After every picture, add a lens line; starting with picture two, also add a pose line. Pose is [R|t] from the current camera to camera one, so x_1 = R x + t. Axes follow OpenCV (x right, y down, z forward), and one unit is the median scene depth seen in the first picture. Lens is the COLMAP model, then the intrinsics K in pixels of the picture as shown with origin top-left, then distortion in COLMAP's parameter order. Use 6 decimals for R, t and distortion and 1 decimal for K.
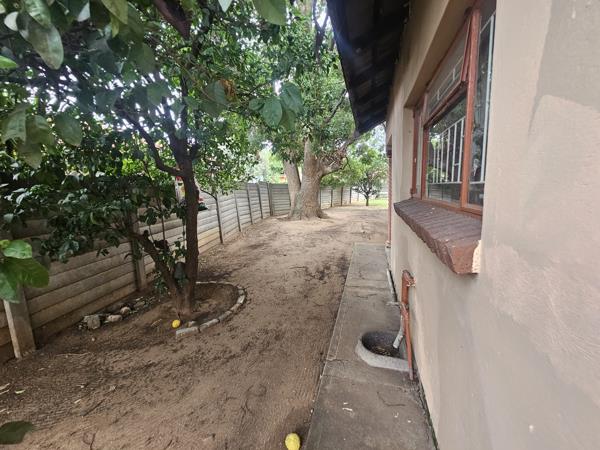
lens RADIAL K [[241.1, 0, 304.4], [0, 241.1, 223.5], [0, 0, 1]] dist [-0.000950, 0.000563]
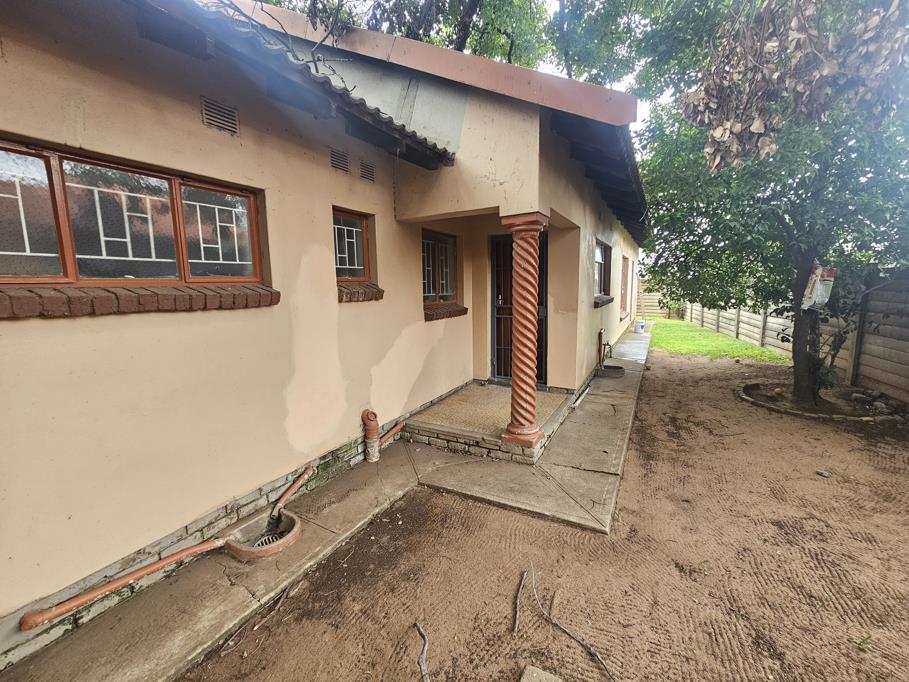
lens RADIAL K [[365.3, 0, 460.9], [0, 365.3, 336.3], [0, 0, 1]] dist [-0.000950, 0.000563]
pose [[-0.970396, 0.018190, 0.240834, 0.166041], [0.086738, 0.956882, 0.277225, -0.143239], [-0.225407, 0.289907, -0.930132, 0.831426]]
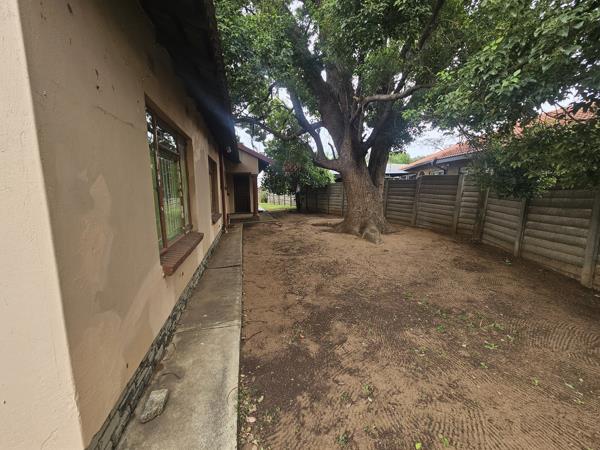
lens RADIAL K [[241.1, 0, 299.3], [0, 241.1, 224.8], [0, 0, 1]] dist [-0.000950, 0.000563]
pose [[-0.877941, 0.124967, -0.462172, 0.537756], [-0.018015, 0.956028, 0.292723, -0.252315], [0.478430, 0.265319, -0.837084, 1.568337]]
